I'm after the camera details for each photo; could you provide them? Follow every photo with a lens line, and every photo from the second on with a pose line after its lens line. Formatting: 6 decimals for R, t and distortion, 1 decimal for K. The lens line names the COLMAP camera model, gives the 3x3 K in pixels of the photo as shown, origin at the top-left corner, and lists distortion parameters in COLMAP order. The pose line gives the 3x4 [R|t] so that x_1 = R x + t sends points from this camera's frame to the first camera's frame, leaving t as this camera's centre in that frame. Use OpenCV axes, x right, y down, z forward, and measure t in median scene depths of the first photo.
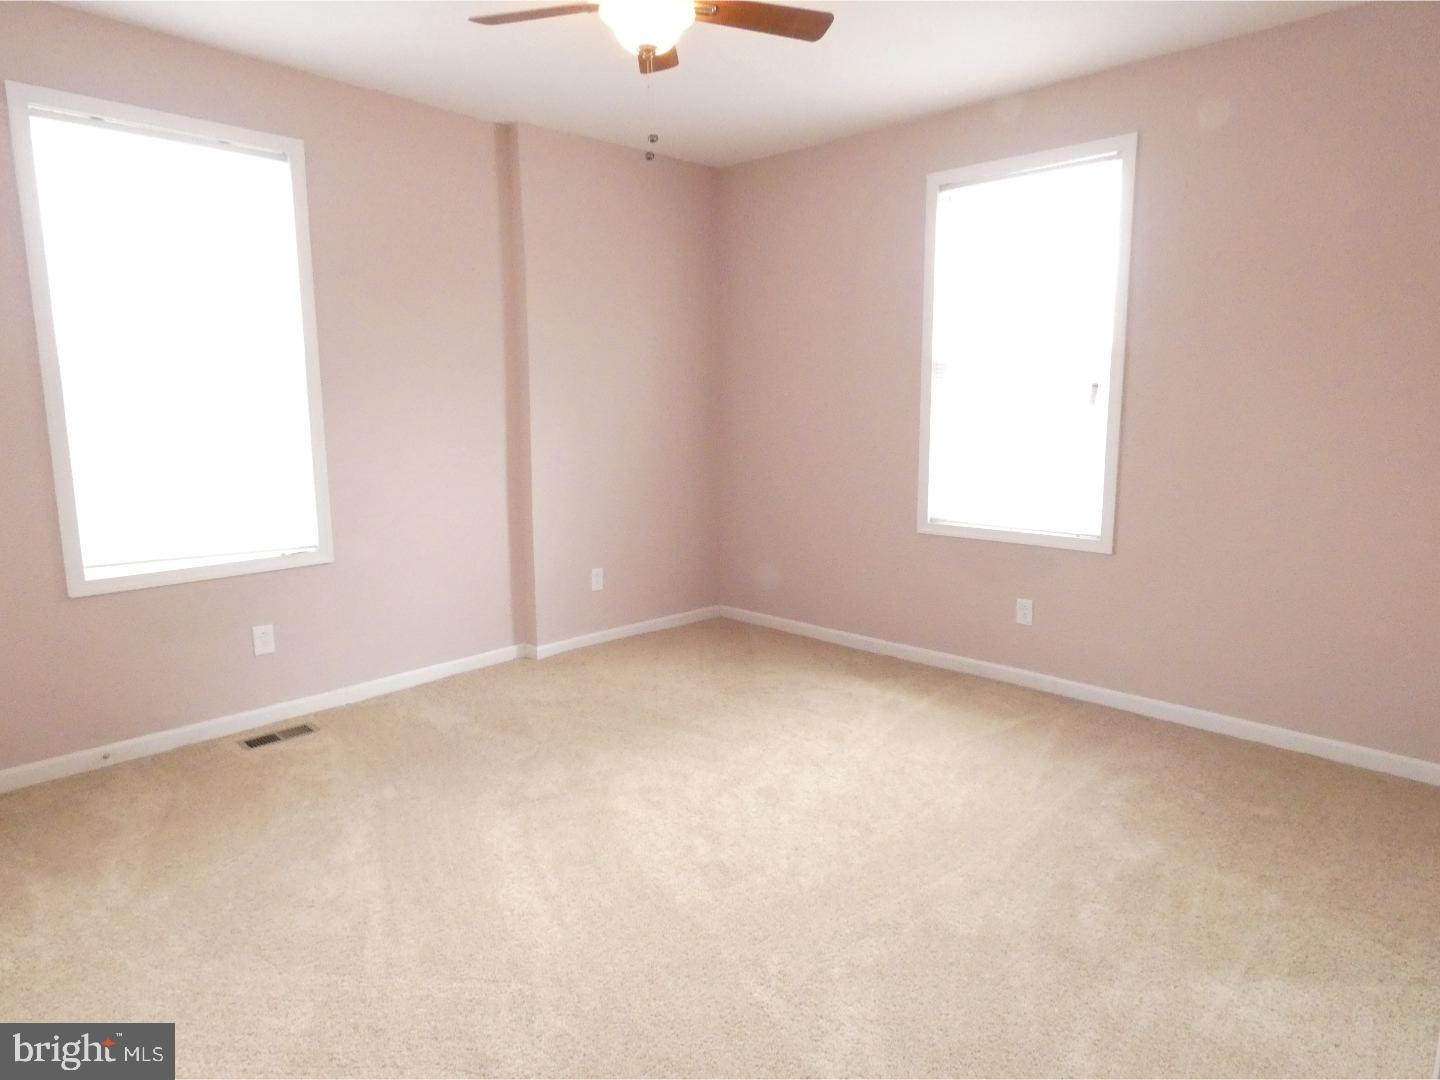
lens RADIAL K [[881.6, 0, 725.1], [0, 881.6, 541.5], [0, 0, 1]] dist [0.001743, 0.003744]
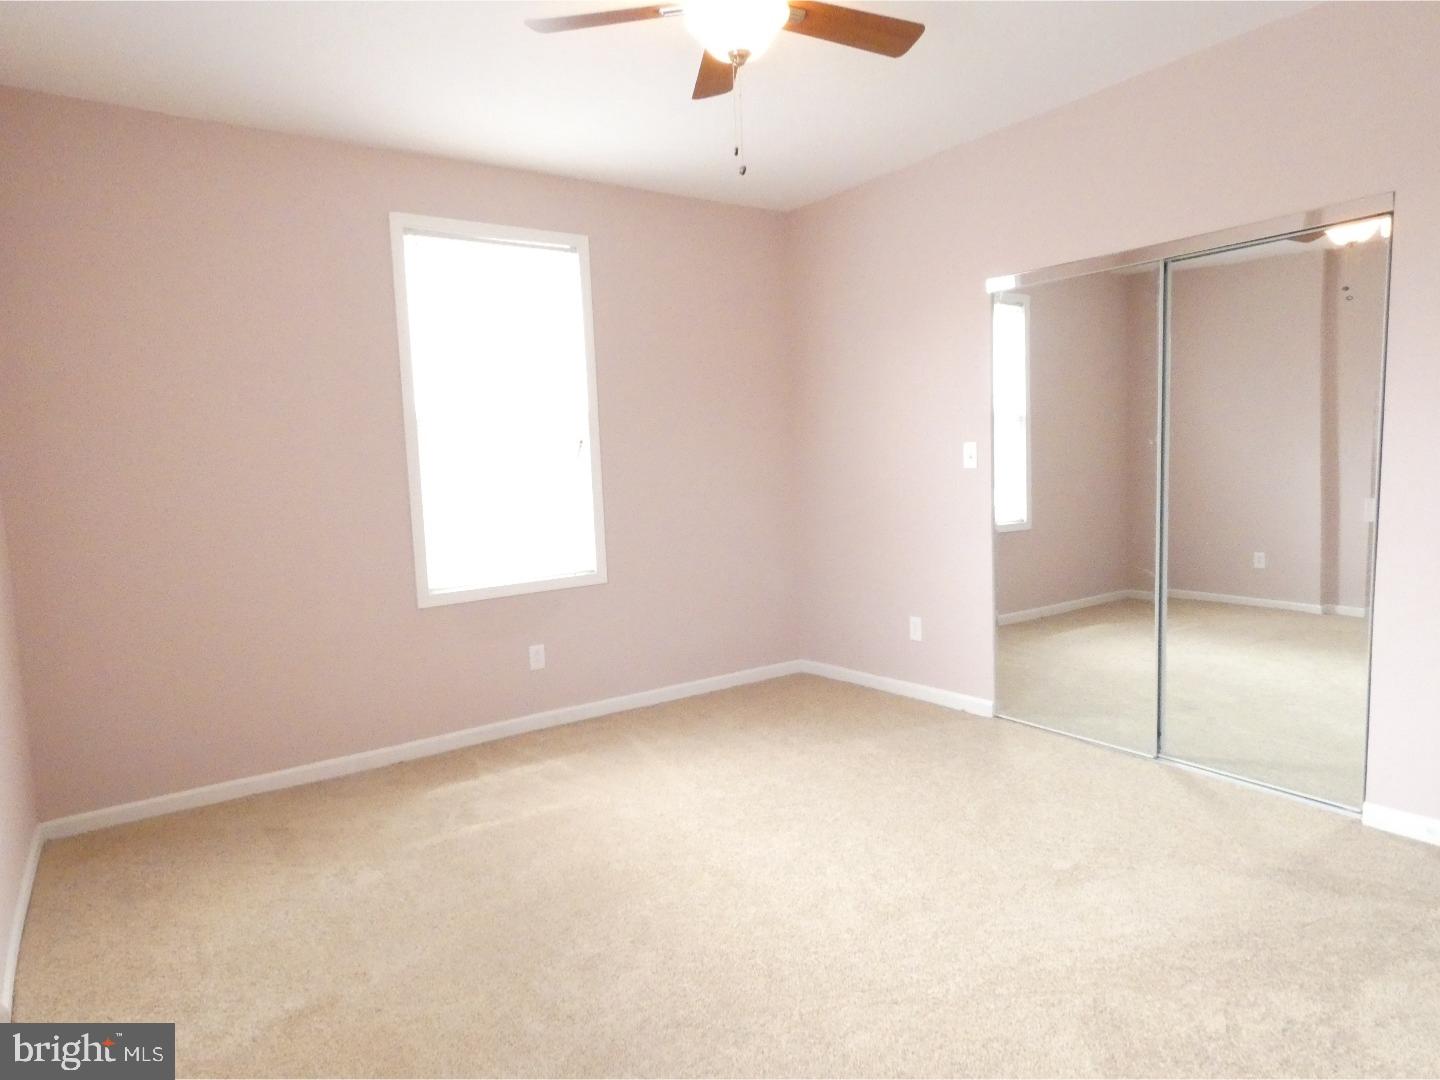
lens RADIAL K [[881.6, 0, 725.1], [0, 881.6, 541.5], [0, 0, 1]] dist [0.001743, 0.003744]
pose [[0.184980, -0.106562, 0.976948, -0.650764], [0.189899, 0.979243, 0.070856, -0.089749], [-0.964220, 0.172415, 0.201376, 0.573379]]
